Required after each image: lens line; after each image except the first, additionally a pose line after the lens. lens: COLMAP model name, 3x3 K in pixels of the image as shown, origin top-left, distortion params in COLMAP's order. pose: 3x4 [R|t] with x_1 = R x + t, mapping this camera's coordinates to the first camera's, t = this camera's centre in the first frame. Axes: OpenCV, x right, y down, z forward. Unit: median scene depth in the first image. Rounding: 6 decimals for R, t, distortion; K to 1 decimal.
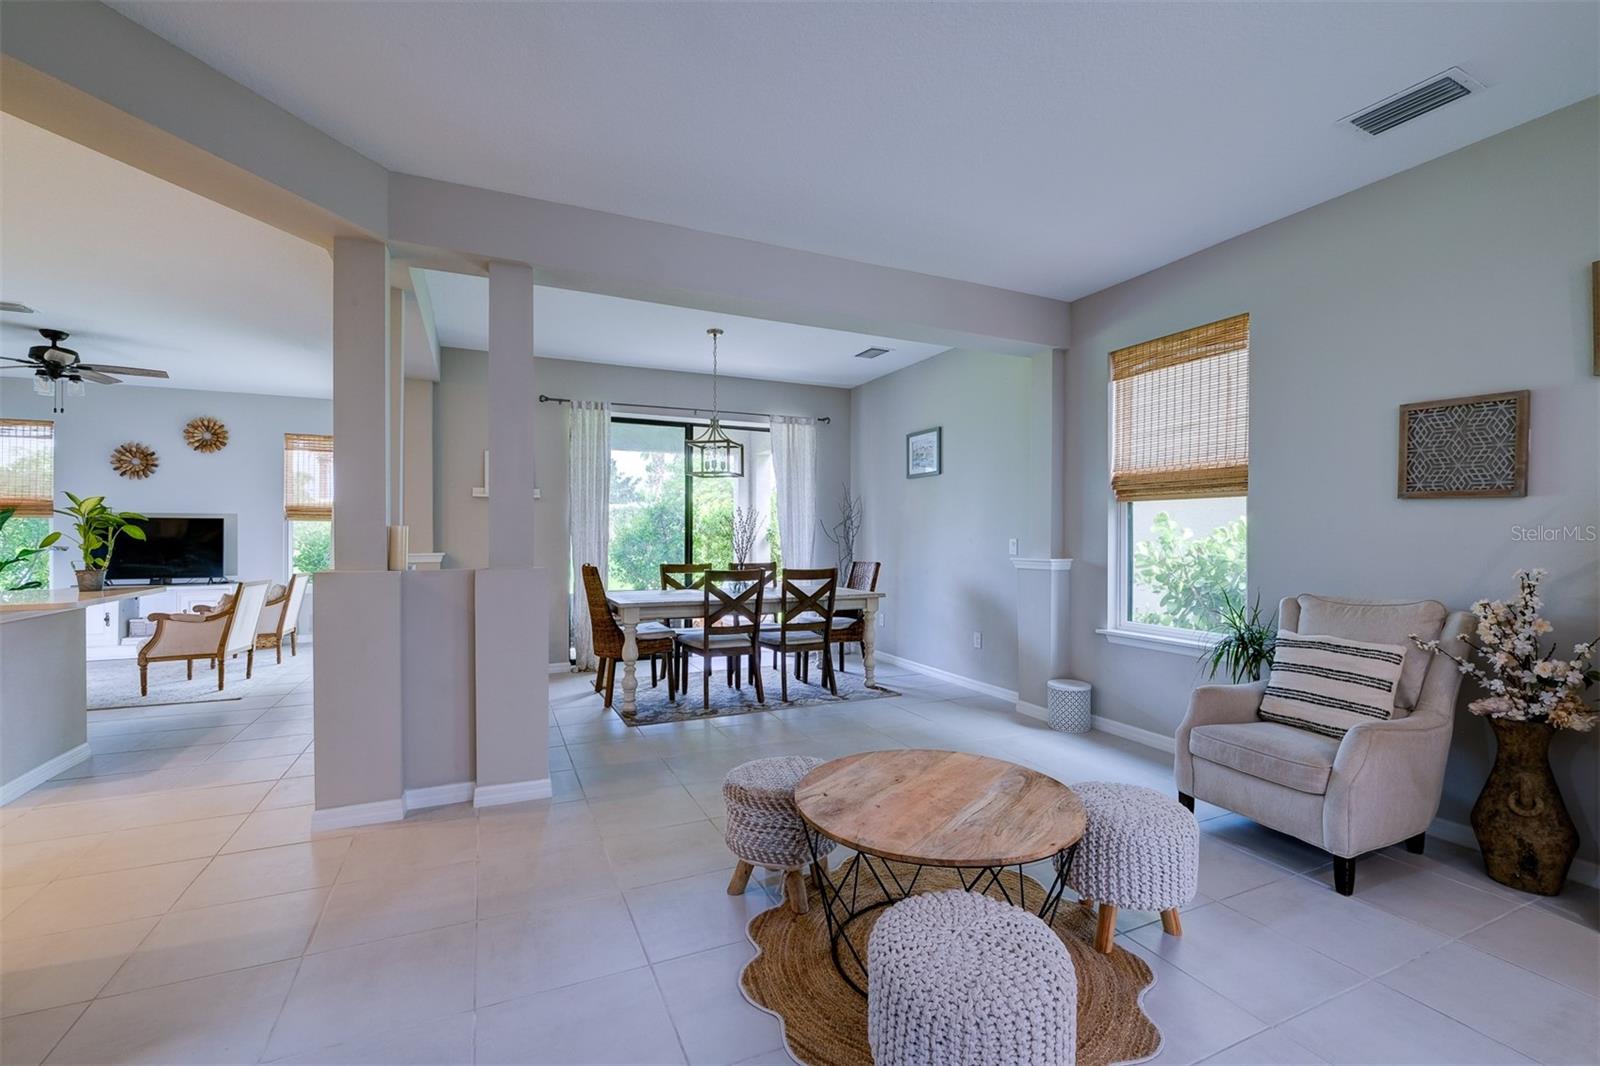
lens RADIAL K [[684.9, 0, 807.9], [0, 684.9, 537.1], [0, 0, 1]] dist [-0.001463, -0.000440]
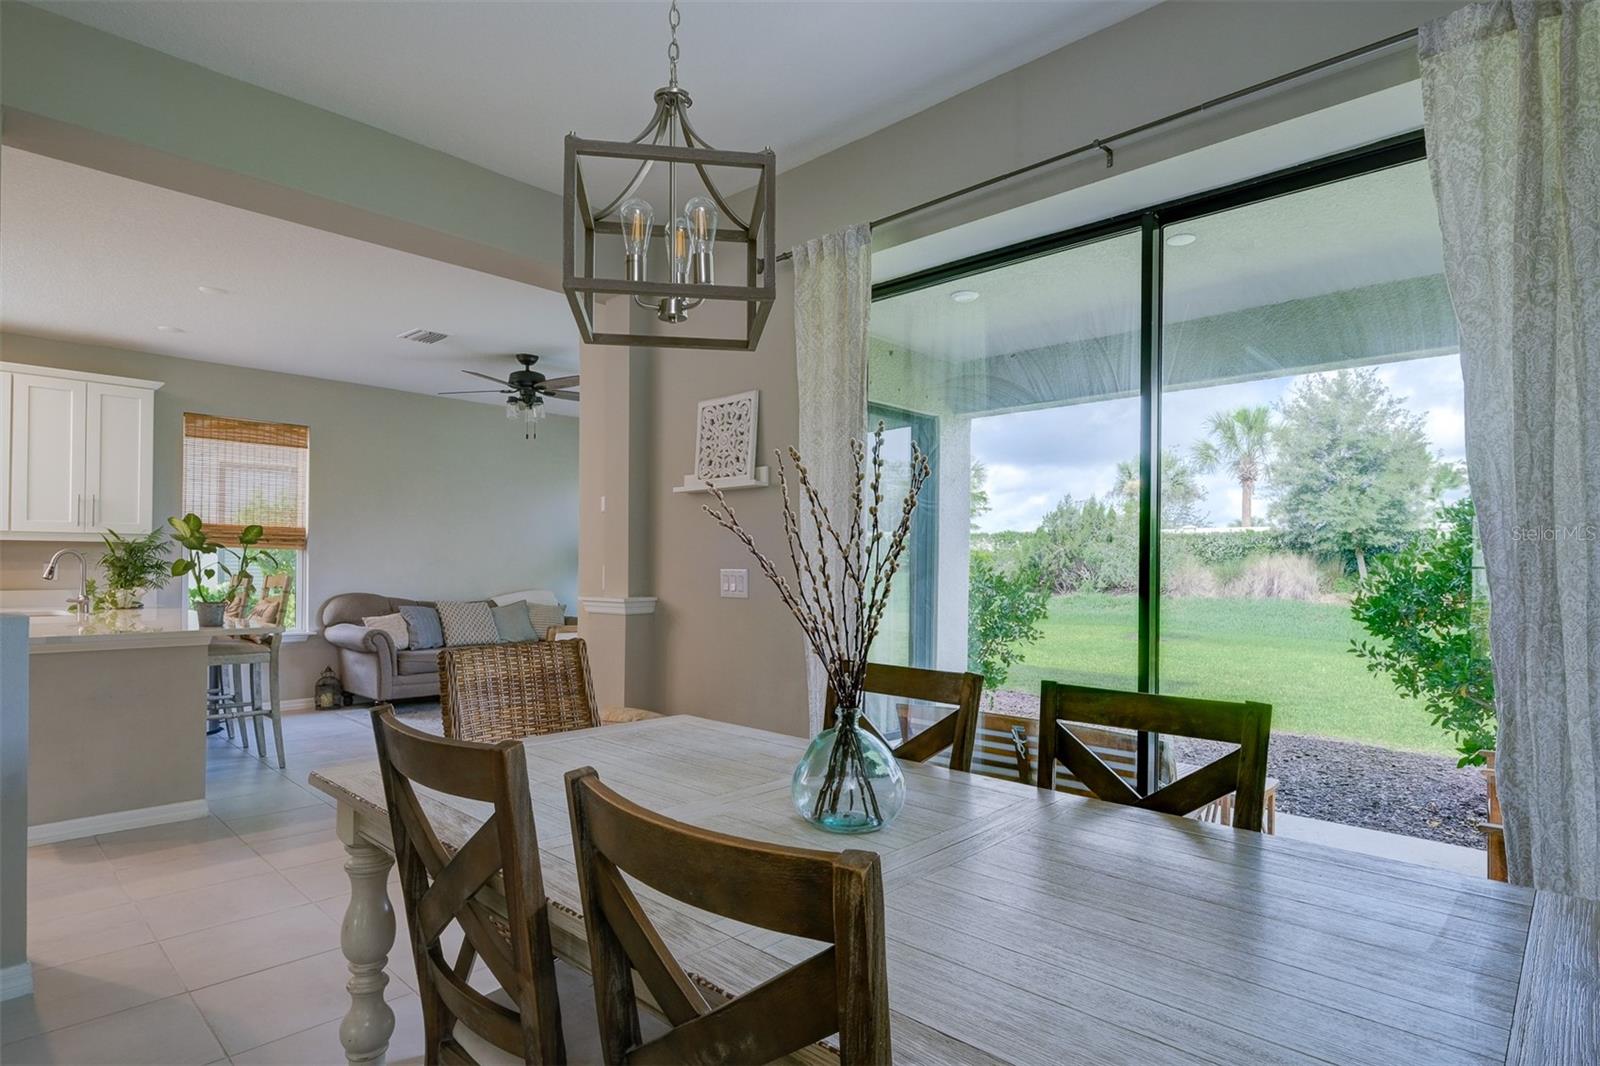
lens RADIAL K [[851.8, 0, 800.4], [0, 851.8, 562.1], [0, 0, 1]] dist [-0.000770, 0.001773]
pose [[0.368048, -0.004081, -0.929798, 0.163793], [-0.012677, 0.999875, -0.009407, -0.001602], [0.929720, 0.015249, 0.367950, 0.926512]]
